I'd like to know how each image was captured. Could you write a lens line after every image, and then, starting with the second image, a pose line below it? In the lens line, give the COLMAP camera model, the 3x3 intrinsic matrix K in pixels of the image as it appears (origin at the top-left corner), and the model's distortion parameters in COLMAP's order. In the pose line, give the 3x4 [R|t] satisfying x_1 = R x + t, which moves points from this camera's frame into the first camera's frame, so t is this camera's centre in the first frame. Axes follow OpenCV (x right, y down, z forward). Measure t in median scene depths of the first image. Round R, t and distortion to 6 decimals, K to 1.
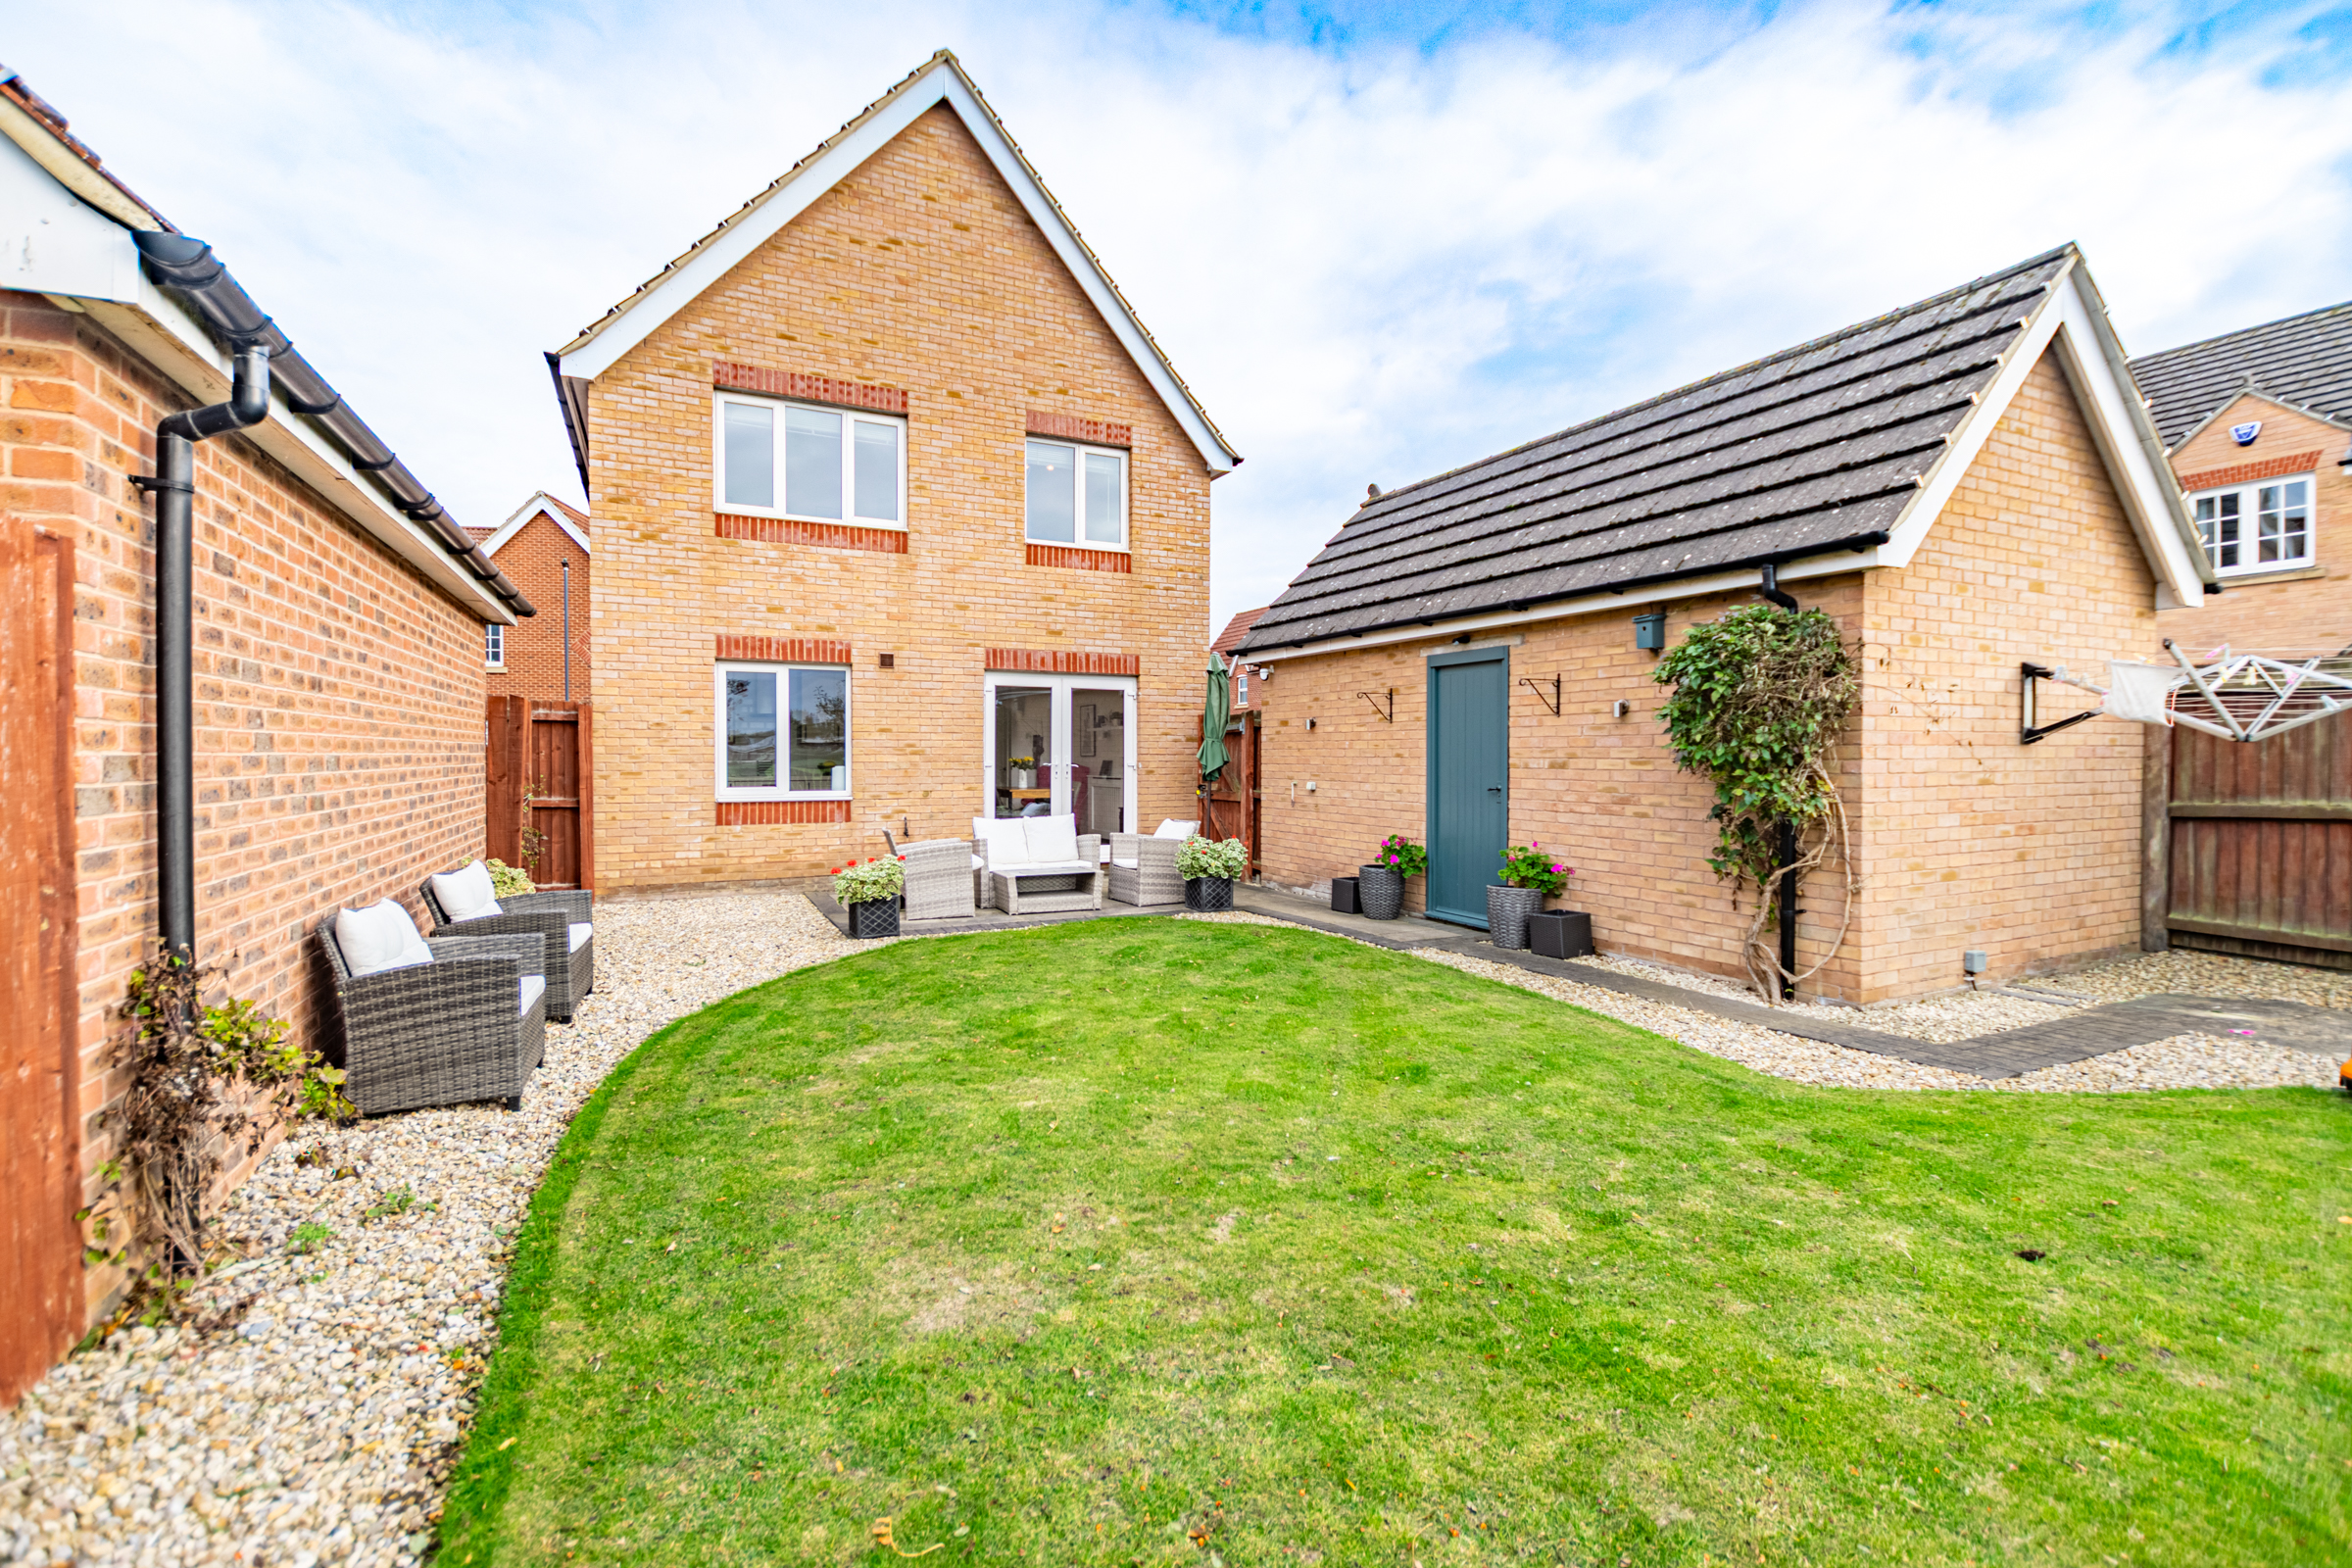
lens RADIAL K [[1017.0, 0, 1176.2], [0, 1017.0, 772.1], [0, 0, 1]] dist [0.005540, -0.003551]
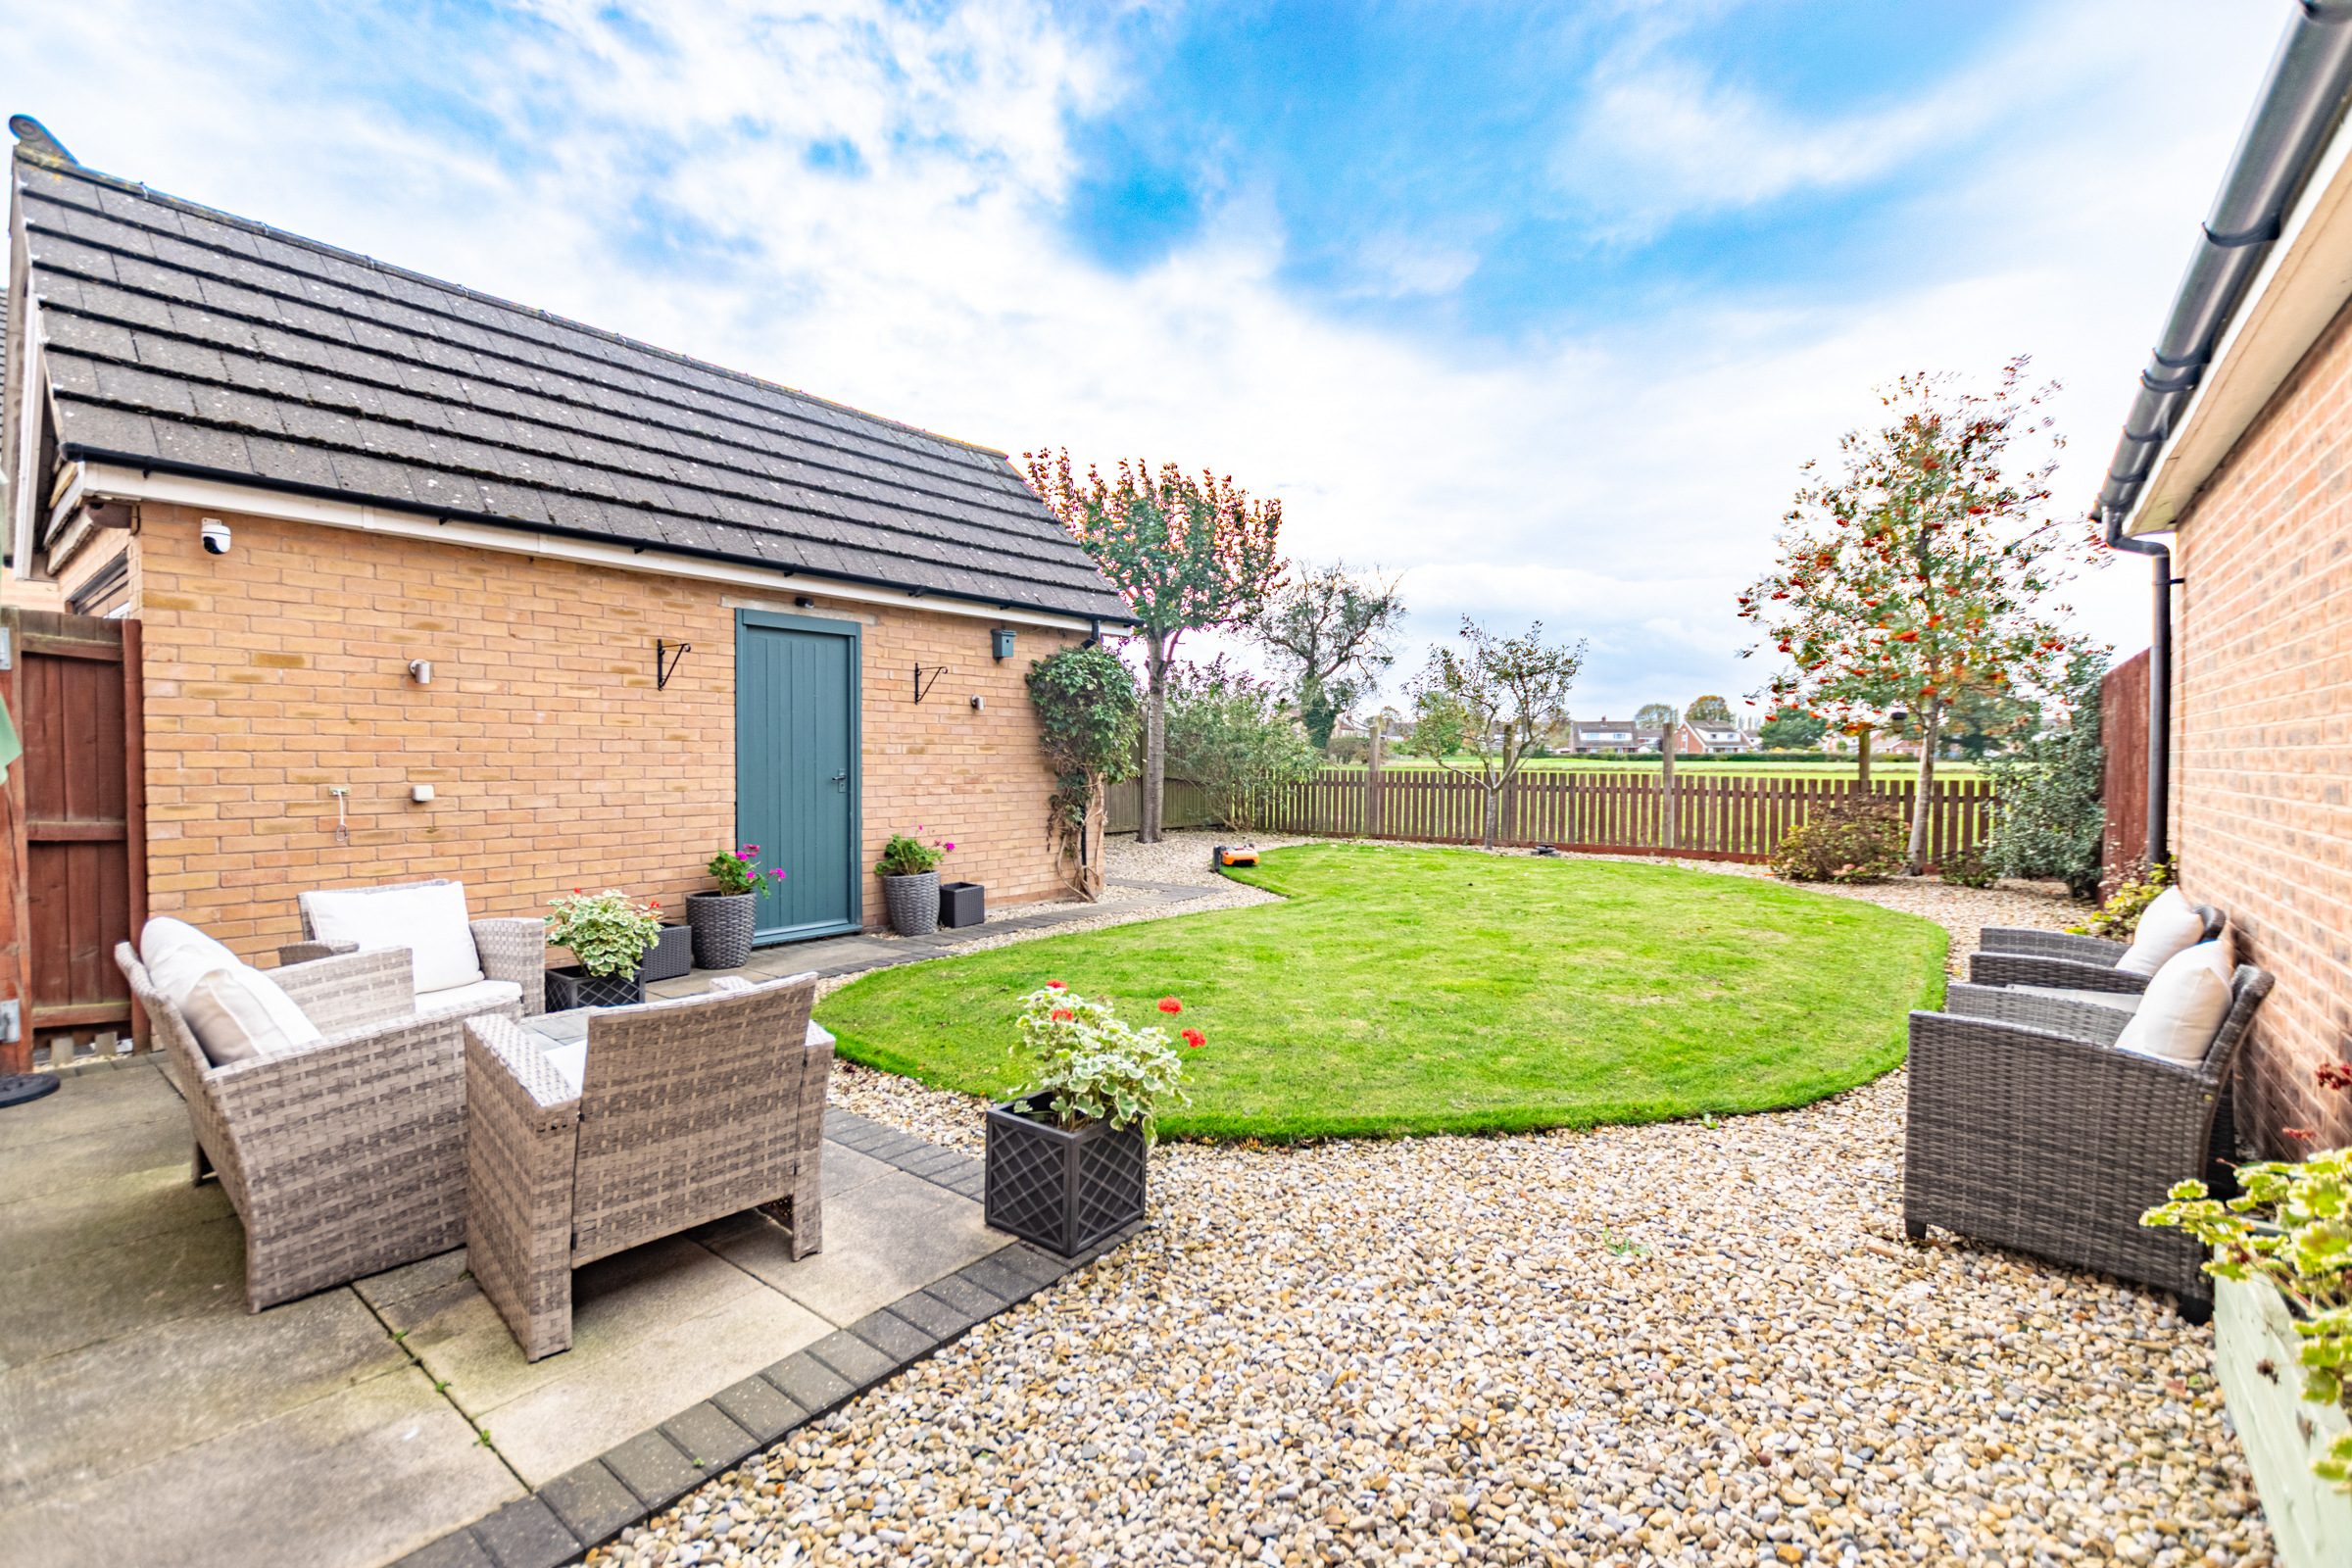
lens RADIAL K [[1017.0, 0, 1176.4], [0, 1017.0, 778.3], [0, 0, 1]] dist [0.005540, -0.003551]
pose [[-0.423045, -0.021303, 0.905858, -0.661654], [0.012403, 0.999494, 0.029297, -0.005857], [-0.906024, 0.023630, -0.422566, 1.164575]]
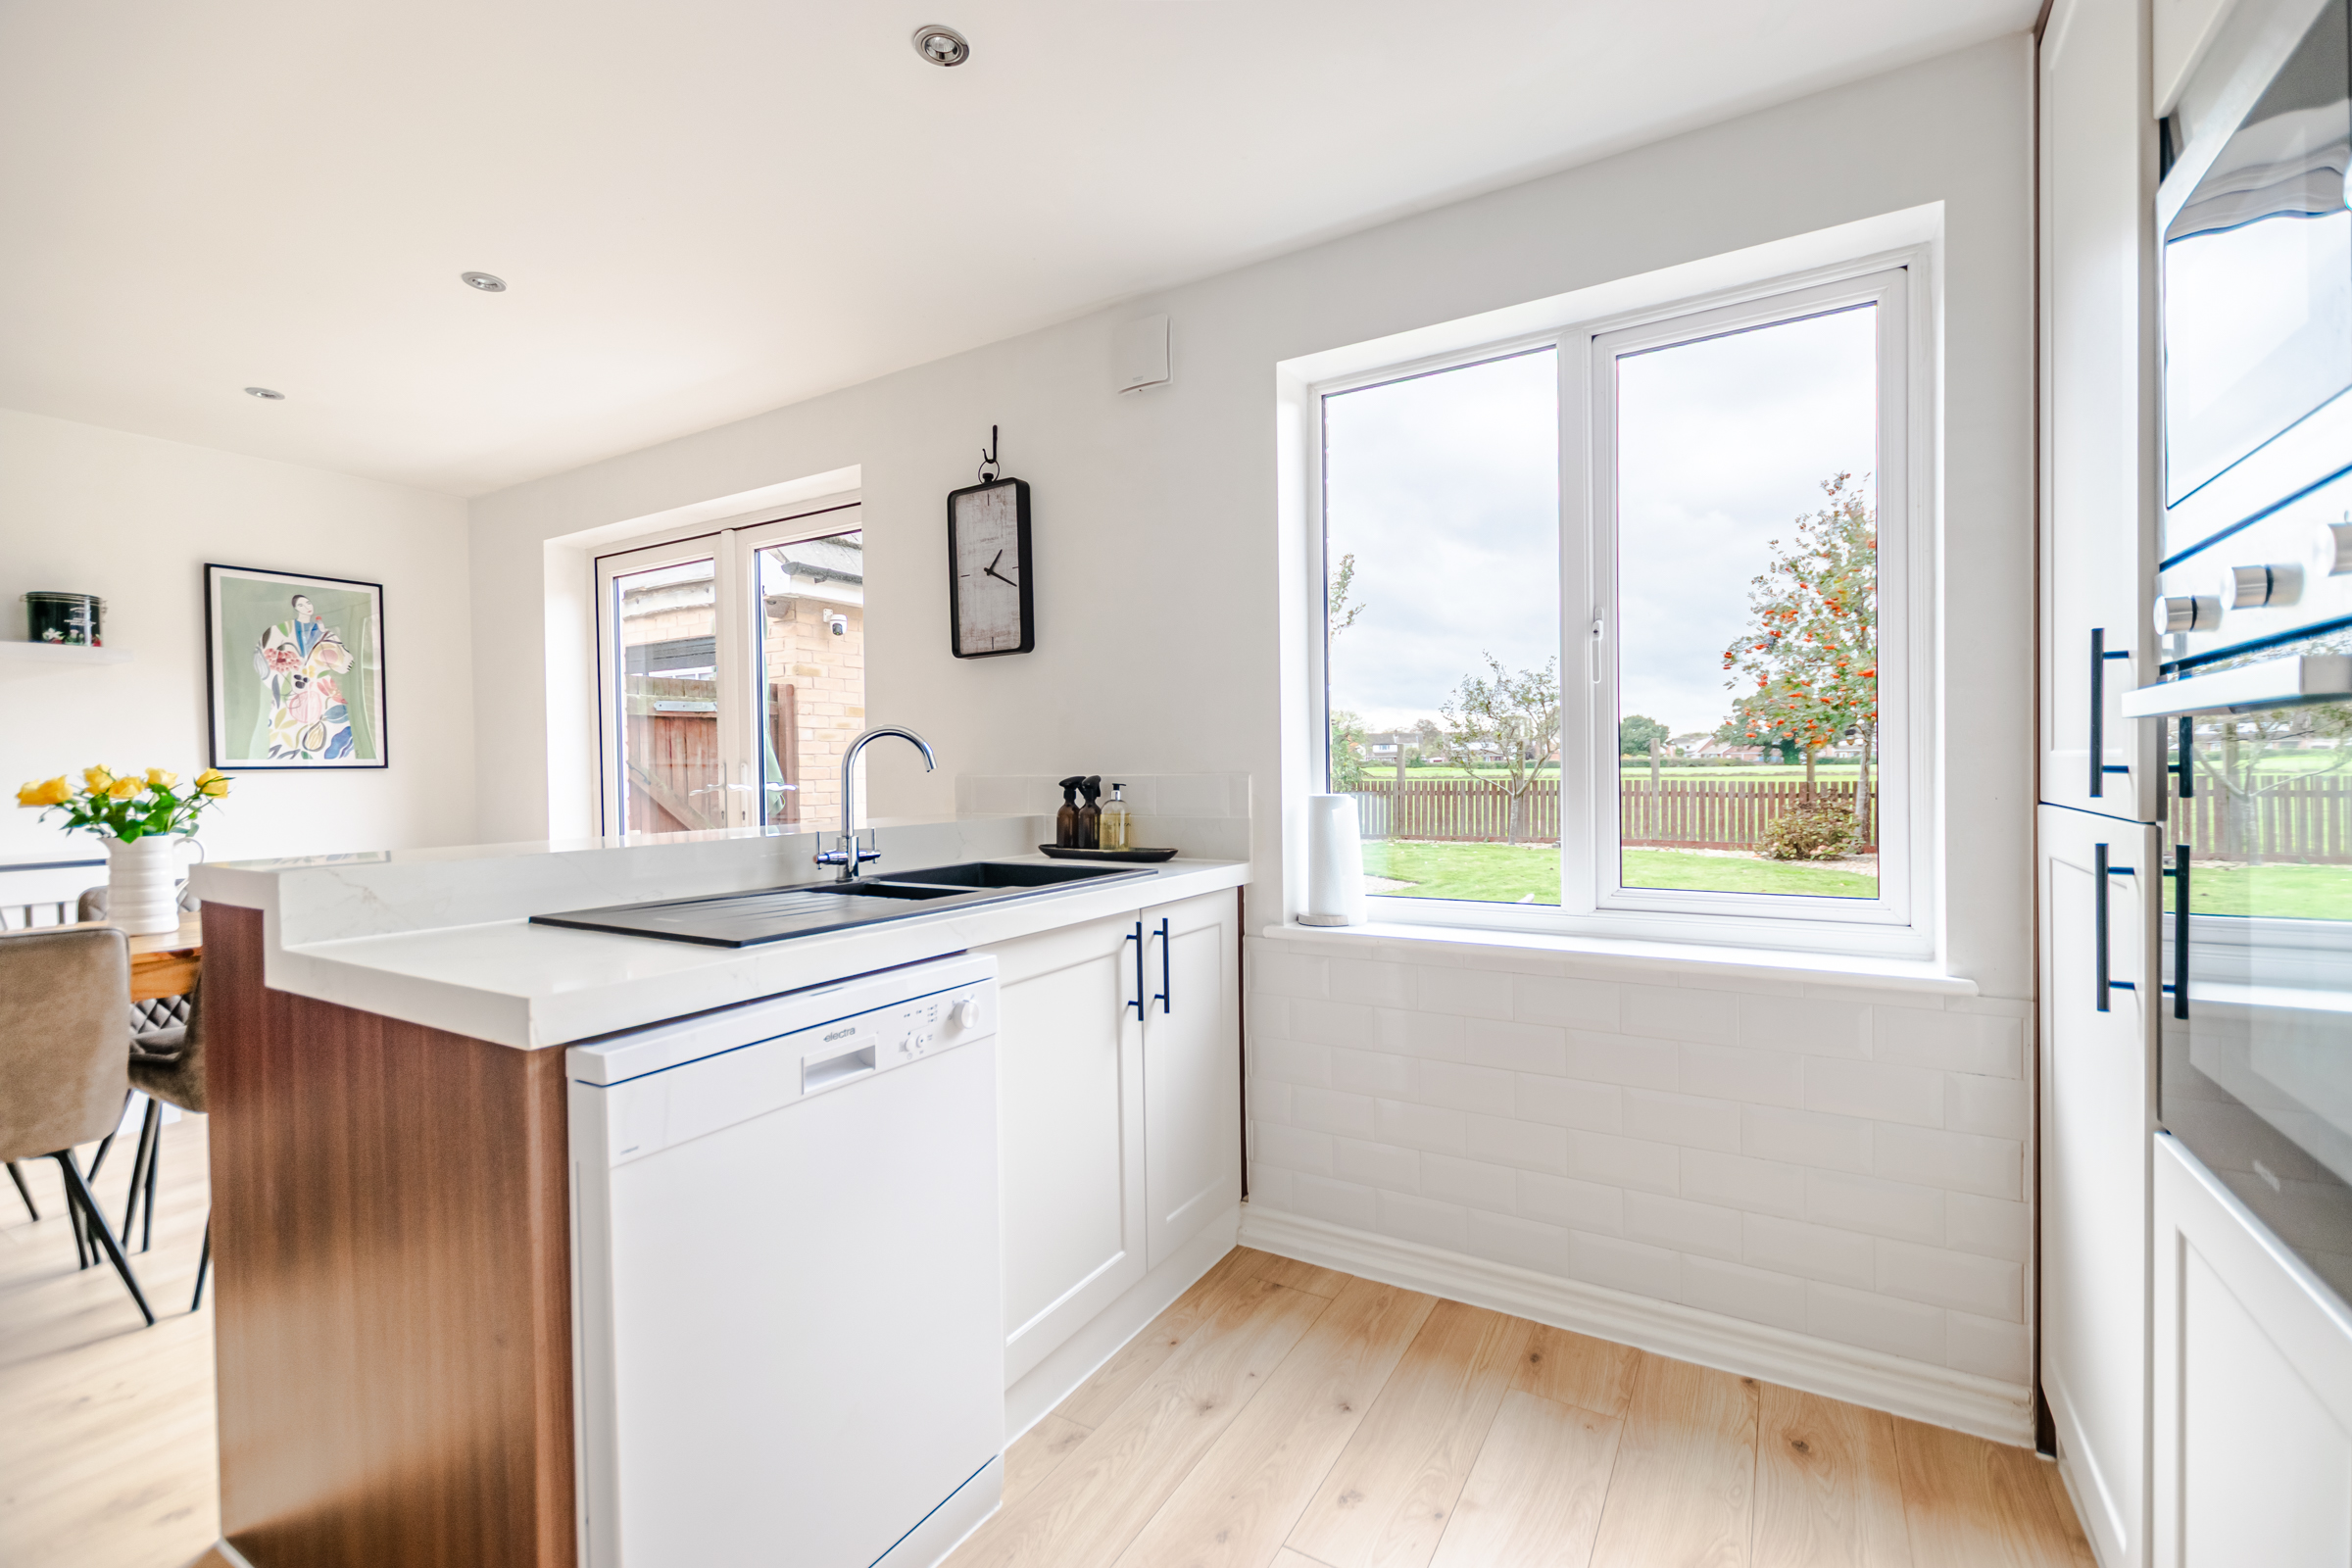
lens RADIAL K [[1017.0, 0, 1182.4], [0, 1017.0, 786.6], [0, 0, 1]] dist [0.005540, -0.003551]
pose [[-0.539516, -0.007733, 0.841940, -0.709190], [0.027180, 0.999277, 0.026594, -0.020472], [-0.841536, 0.037232, -0.538916, 1.631391]]
